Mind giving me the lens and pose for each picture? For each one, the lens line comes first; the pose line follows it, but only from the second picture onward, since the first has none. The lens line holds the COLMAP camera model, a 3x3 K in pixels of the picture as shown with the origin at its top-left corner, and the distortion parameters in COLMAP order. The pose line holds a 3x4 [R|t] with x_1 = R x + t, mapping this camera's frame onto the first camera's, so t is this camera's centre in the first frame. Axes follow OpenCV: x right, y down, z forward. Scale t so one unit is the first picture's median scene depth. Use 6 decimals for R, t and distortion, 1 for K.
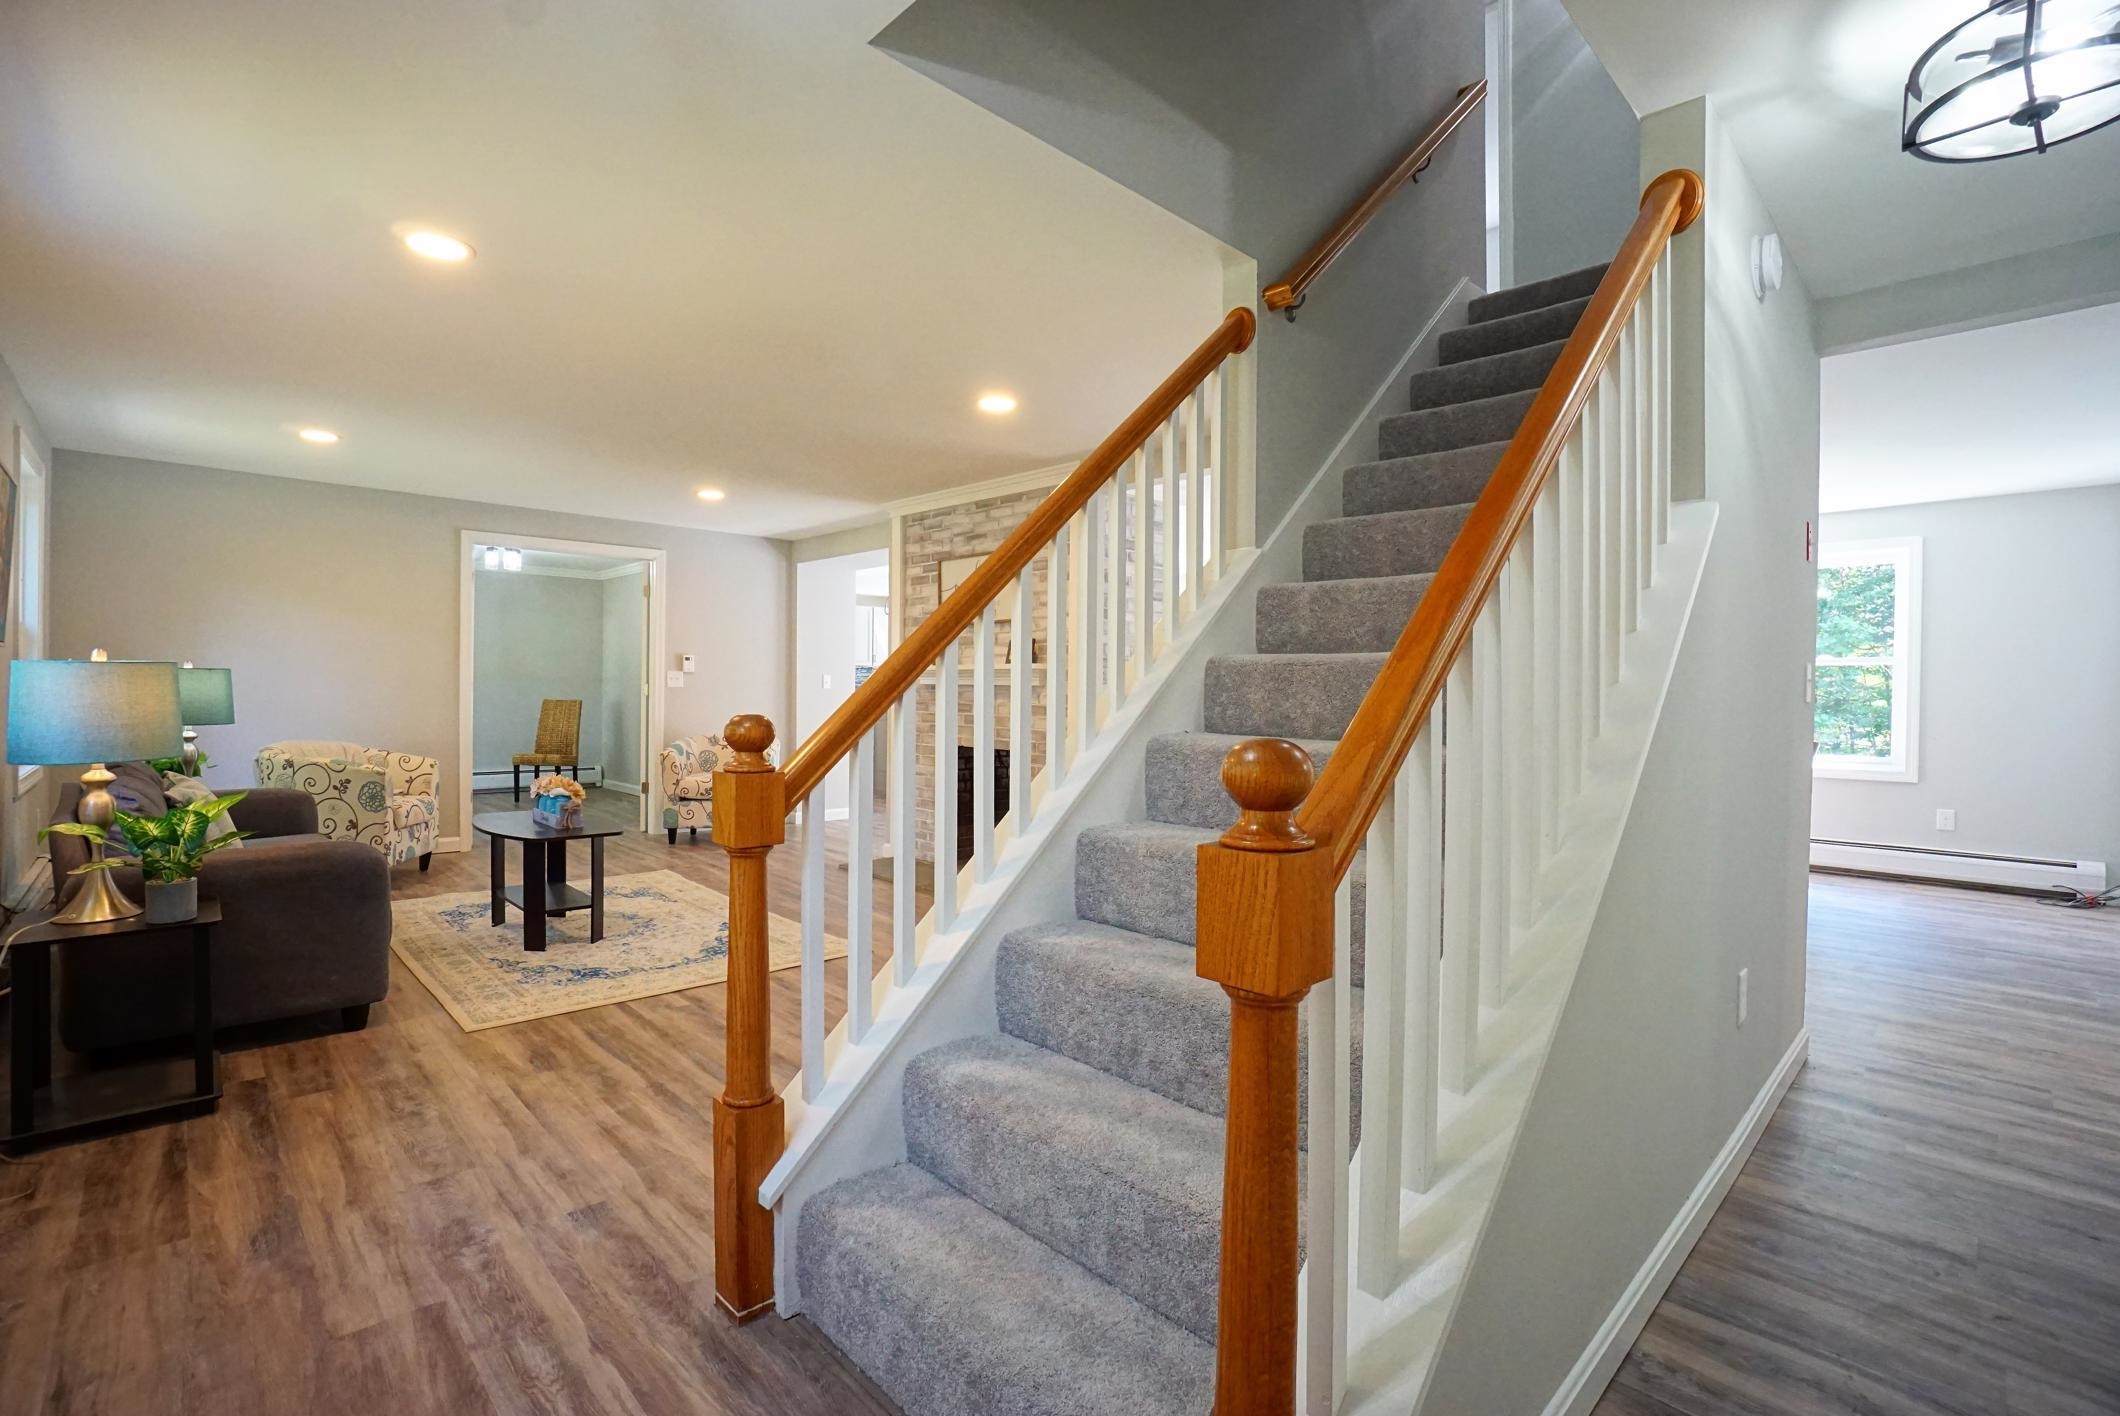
lens RADIAL K [[962.0, 0, 1060.0], [0, 962.0, 708.0], [0, 0, 1]] dist [-0.065731, 0.021663]
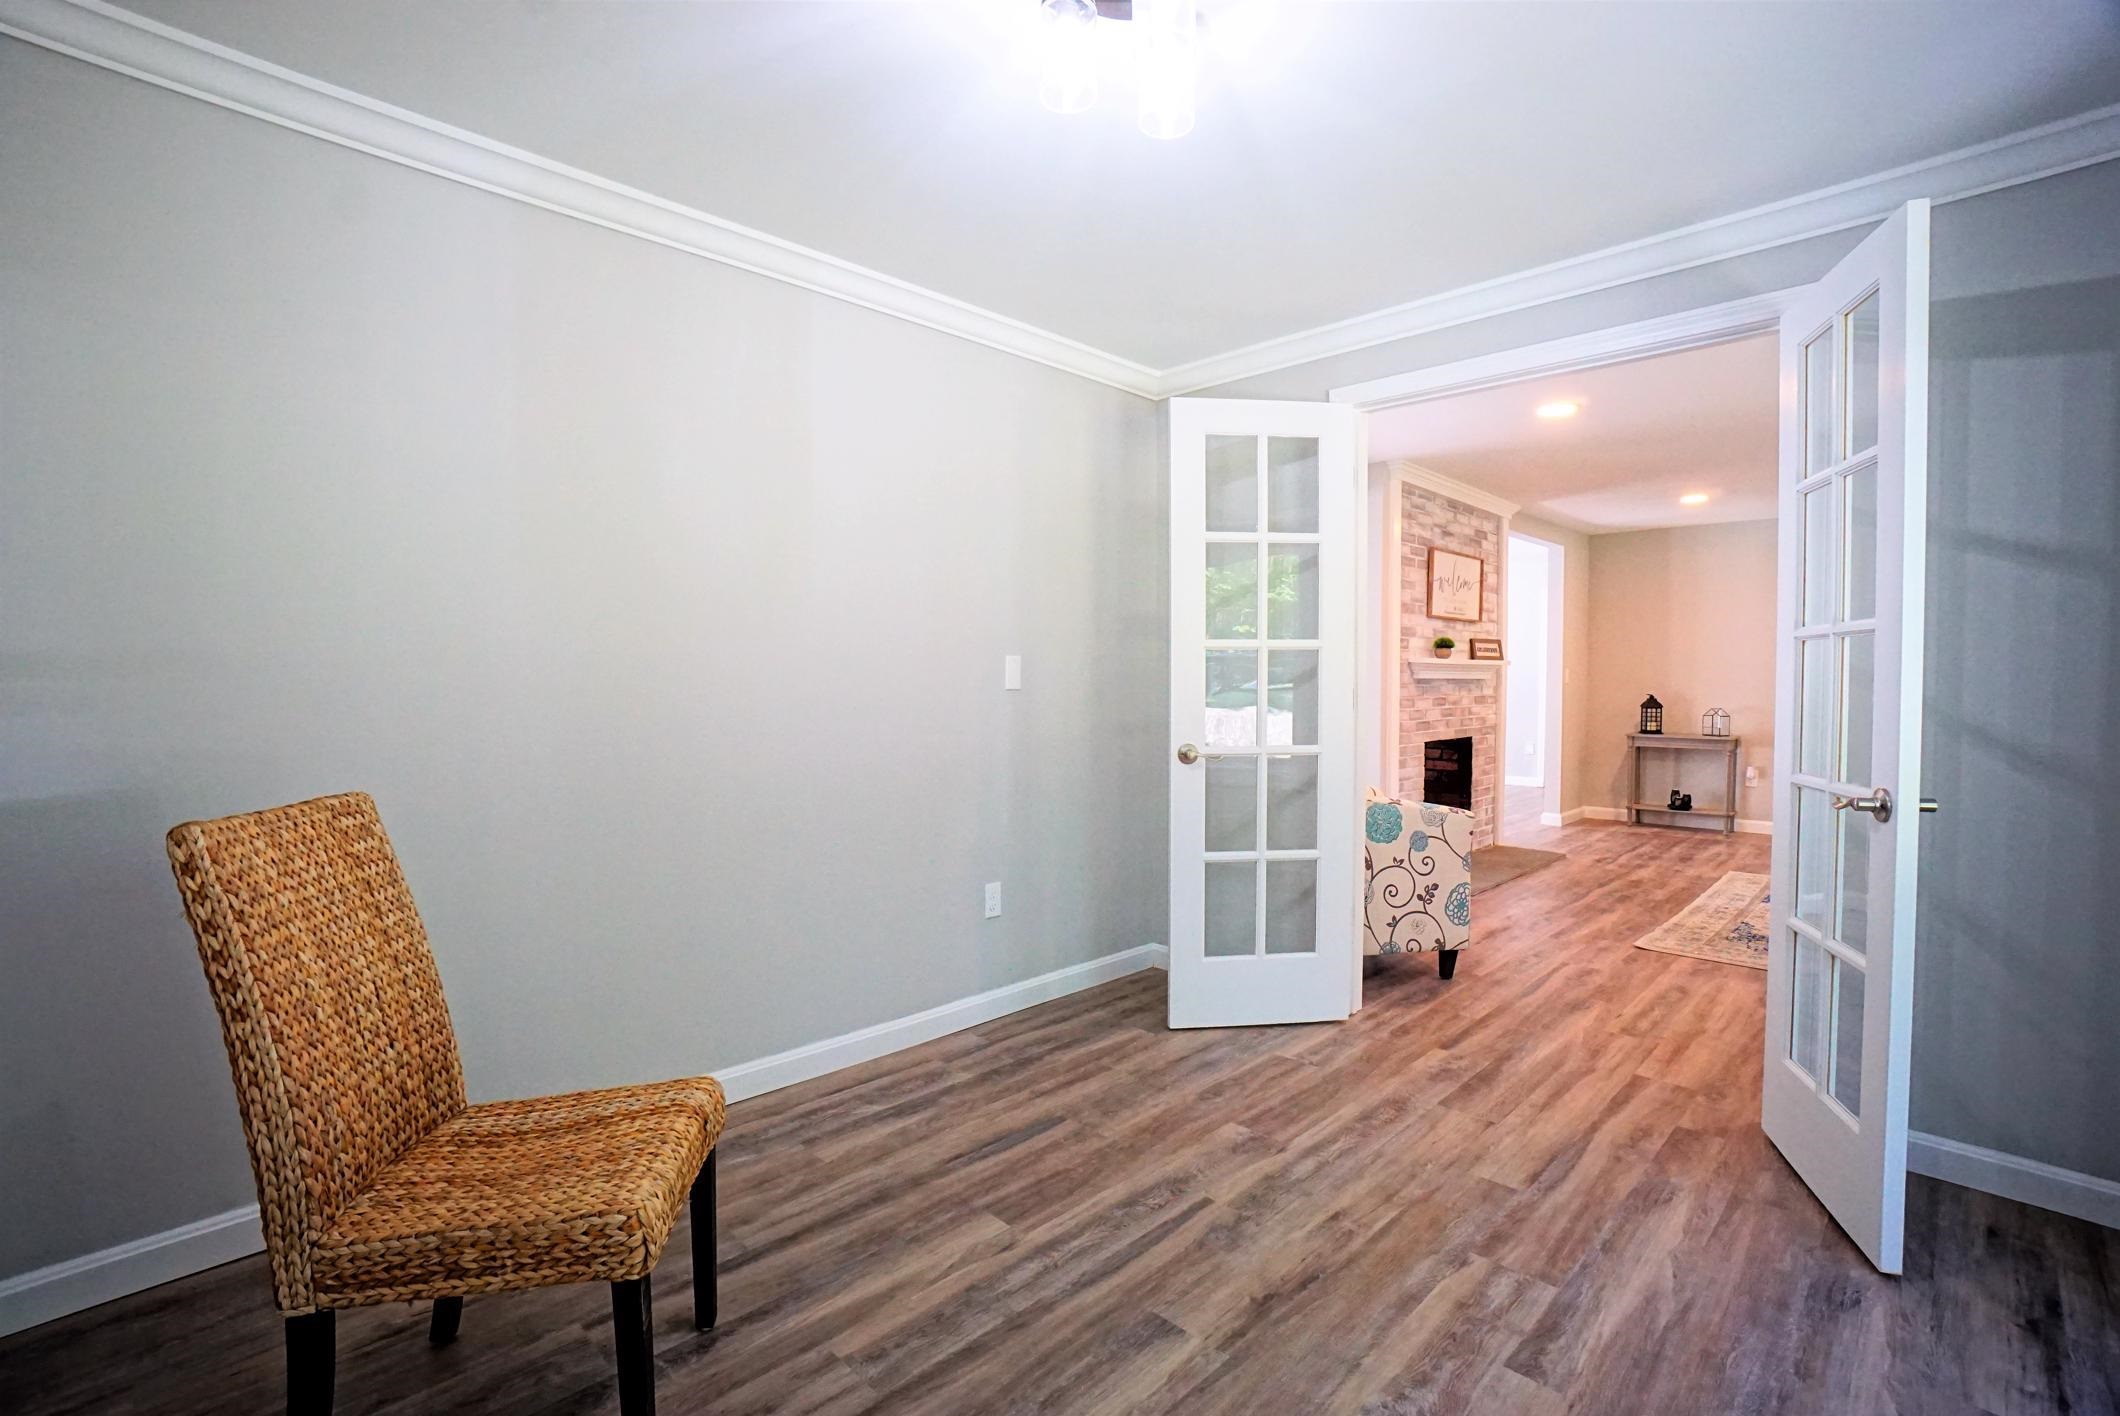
lens RADIAL K [[930.7, 0, 1060.0], [0, 930.7, 708.0], [0, 0, 1]] dist [-0.058804, 0.018427]
pose [[-0.000478, -0.044811, 0.998995, -2.418281], [0.020570, 0.998784, 0.044811, -0.100582], [-0.999788, 0.020571, 0.000444, 3.177804]]
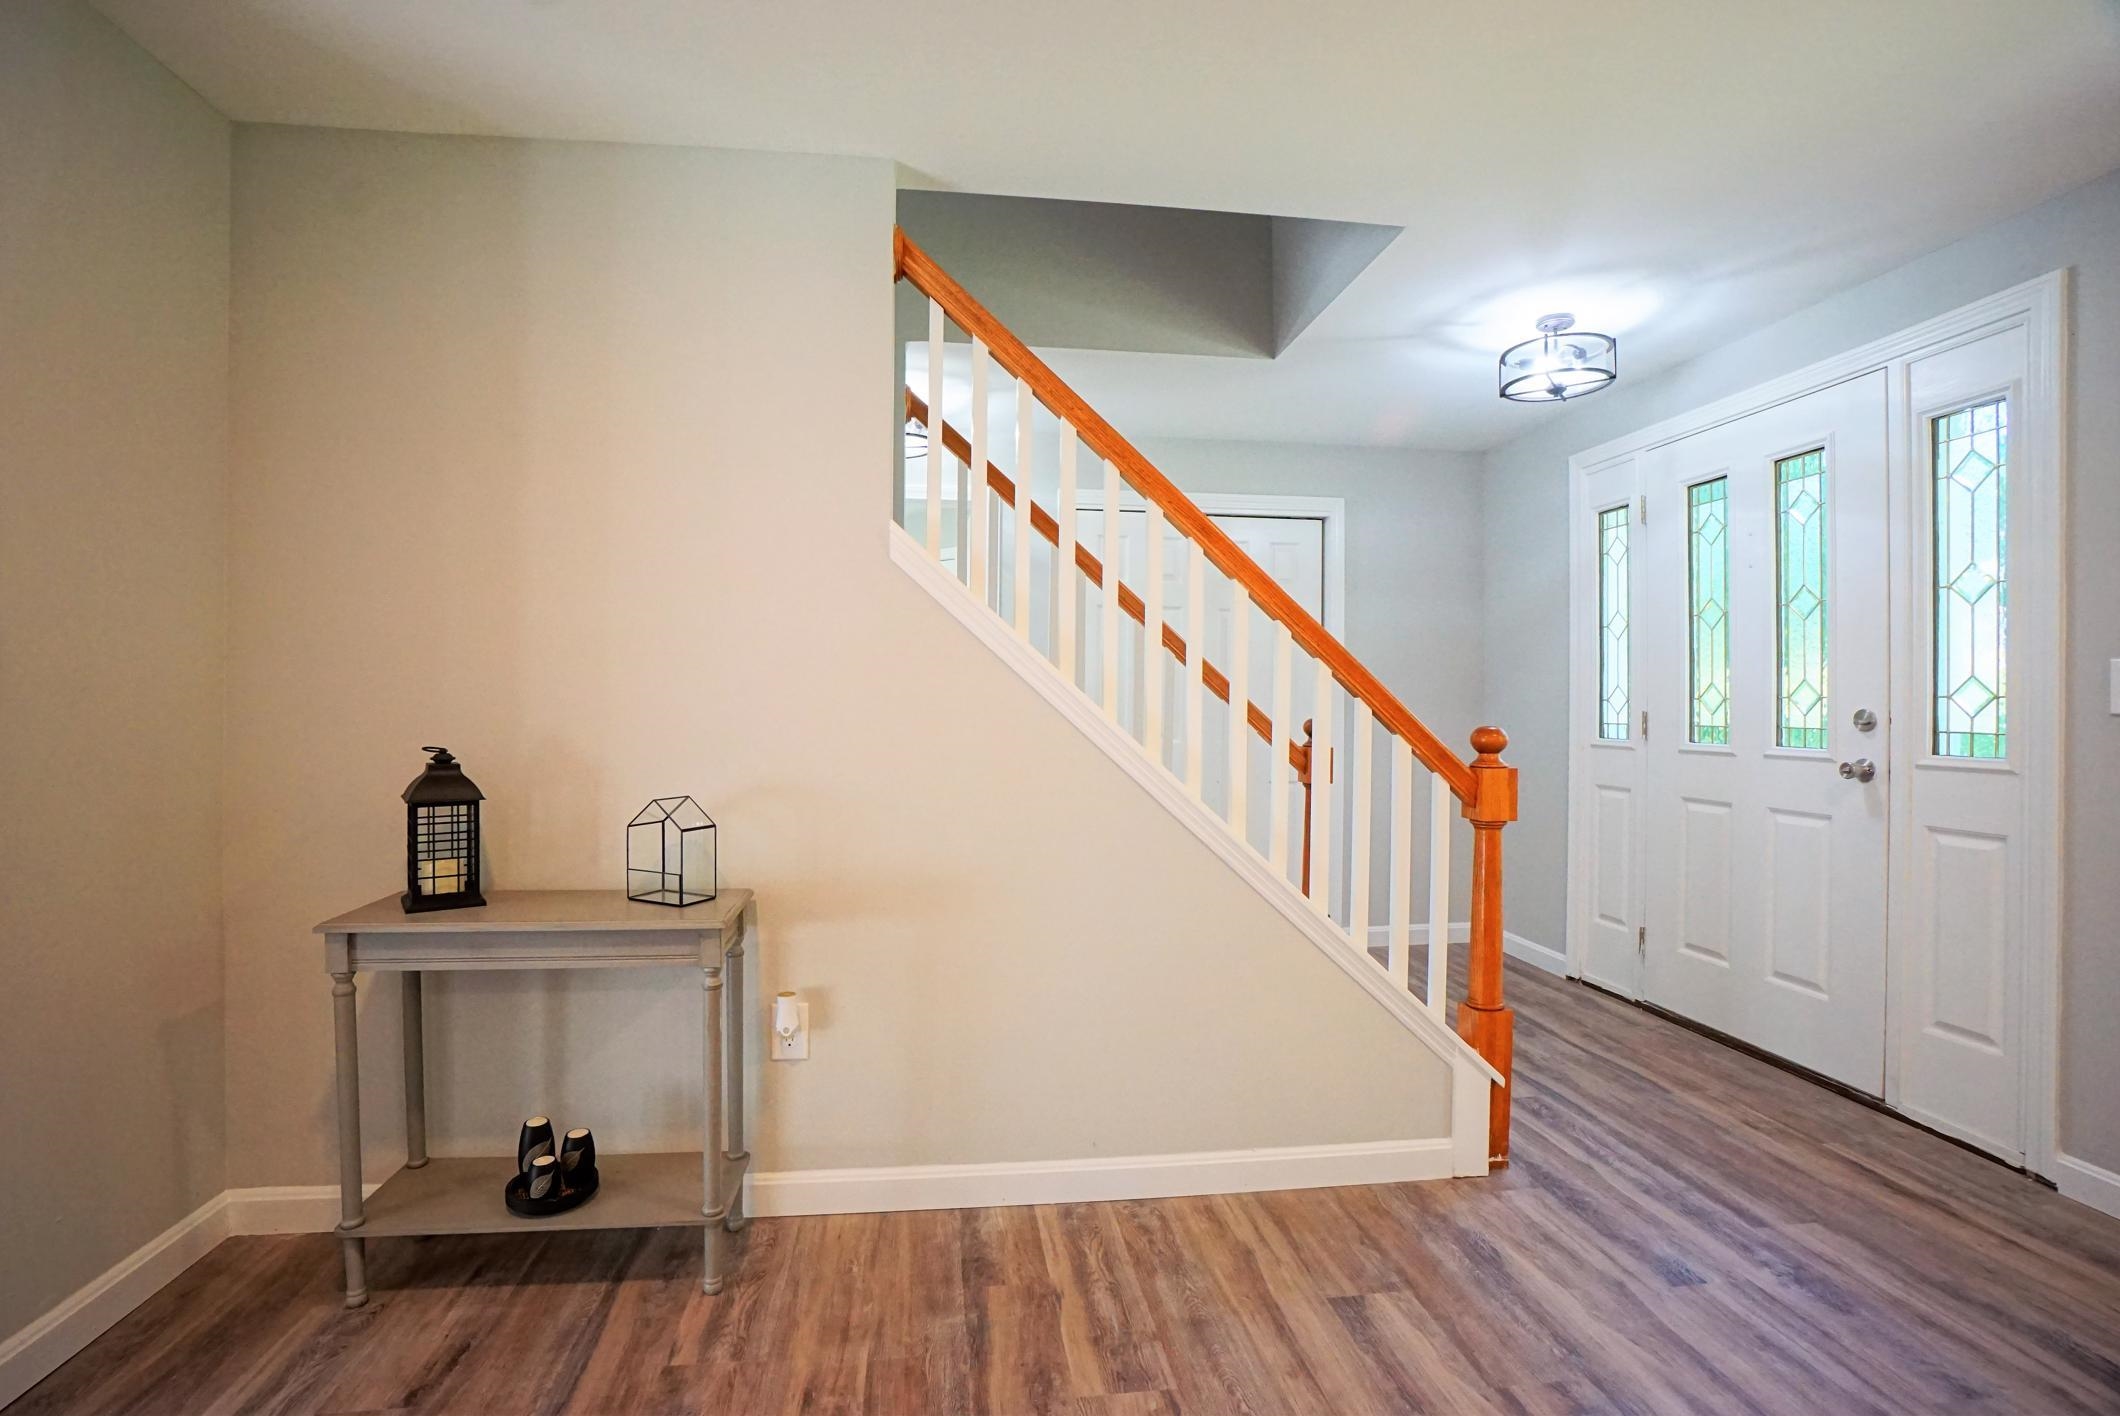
lens RADIAL K [[962.0, 0, 1060.0], [0, 962.0, 708.0], [0, 0, 1]] dist [-0.065731, 0.021663]
pose [[-0.806195, -0.018897, 0.591348, -0.427653], [-0.007815, 0.999743, 0.021293, -0.029154], [-0.591599, 0.012544, -0.806135, 1.659747]]
